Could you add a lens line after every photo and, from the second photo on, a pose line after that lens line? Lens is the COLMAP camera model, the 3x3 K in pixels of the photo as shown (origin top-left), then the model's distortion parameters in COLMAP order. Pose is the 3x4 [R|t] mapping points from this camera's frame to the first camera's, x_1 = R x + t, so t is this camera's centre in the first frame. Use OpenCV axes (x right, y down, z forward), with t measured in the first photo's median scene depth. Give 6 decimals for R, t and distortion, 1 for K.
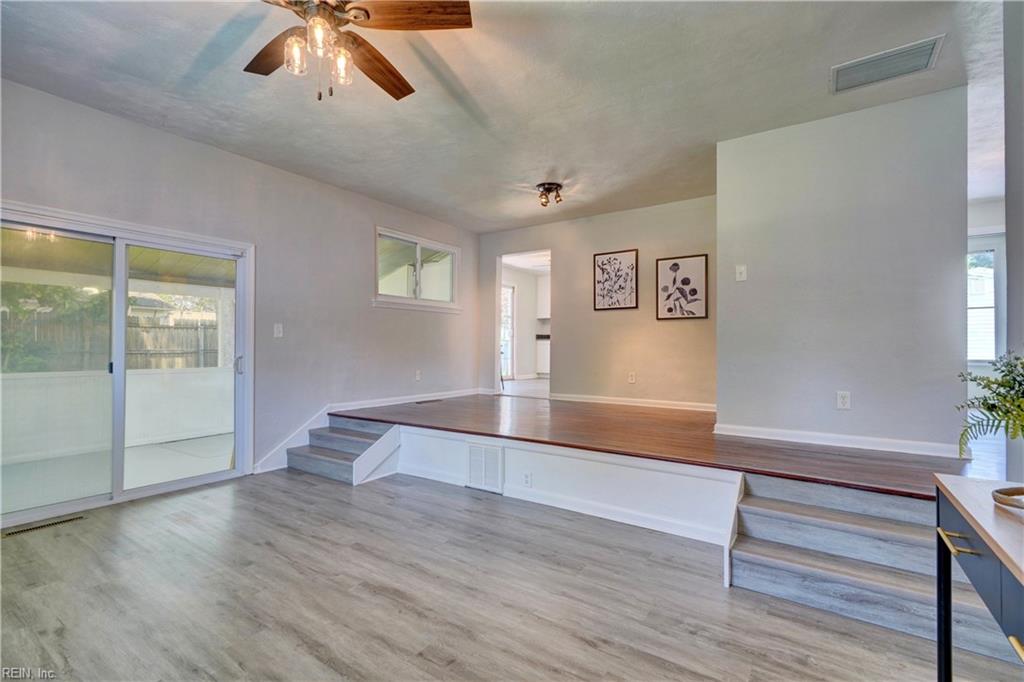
lens RADIAL K [[459.3, 0, 506.8], [0, 459.3, 340.2], [0, 0, 1]] dist [-0.006551, 0.001396]
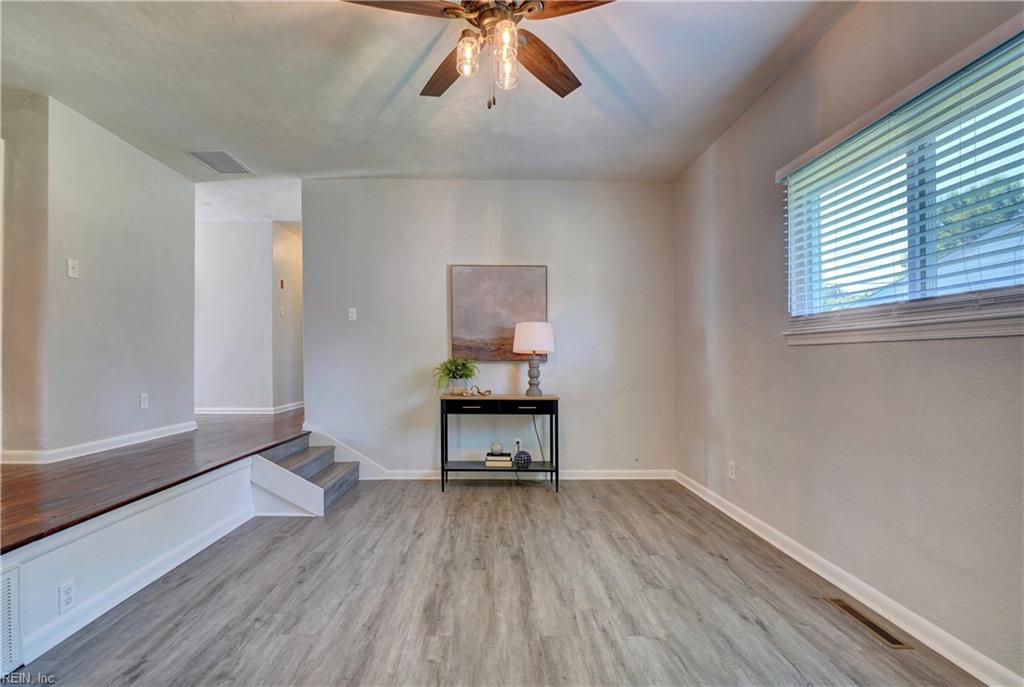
lens RADIAL K [[459.3, 0, 491.1], [0, 459.3, 361.8], [0, 0, 1]] dist [-0.006551, 0.001396]
pose [[-0.568603, -0.011612, 0.822530, -1.062766], [-0.025992, 0.999655, -0.003855, 0.016150], [-0.822202, -0.023571, -0.568708, 1.382757]]
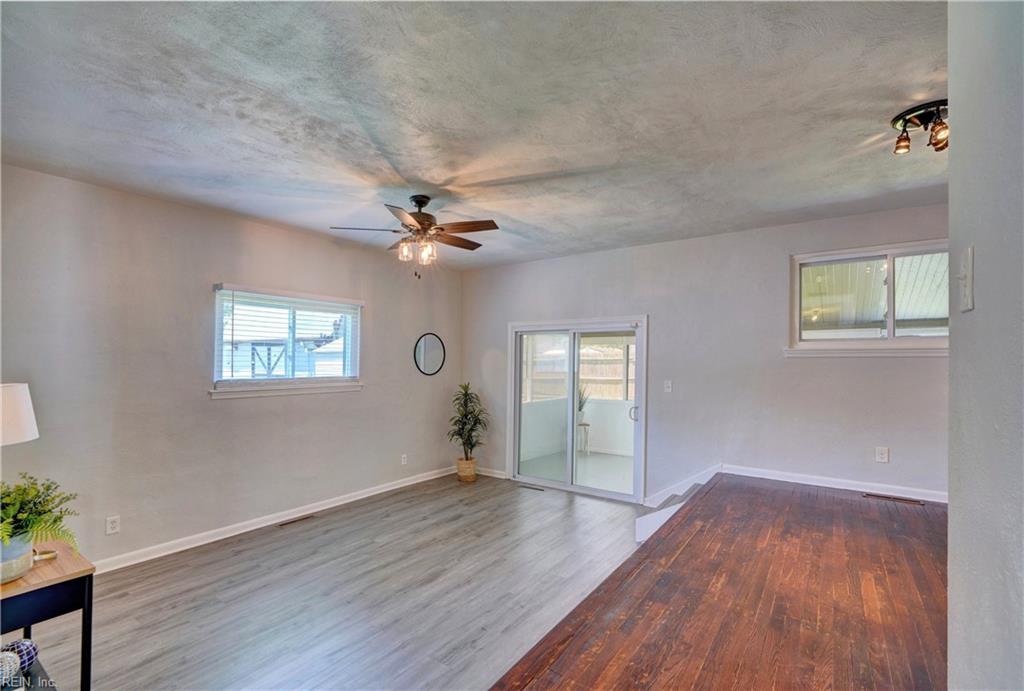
lens RADIAL K [[459.3, 0, 513.0], [0, 459.3, 349.8], [0, 0, 1]] dist [-0.006551, 0.001396]
pose [[-0.015984, -0.026837, -0.999512, 1.253912], [0.019721, 0.999437, -0.027150, -0.172548], [0.999678, -0.020145, -0.015446, 1.245926]]
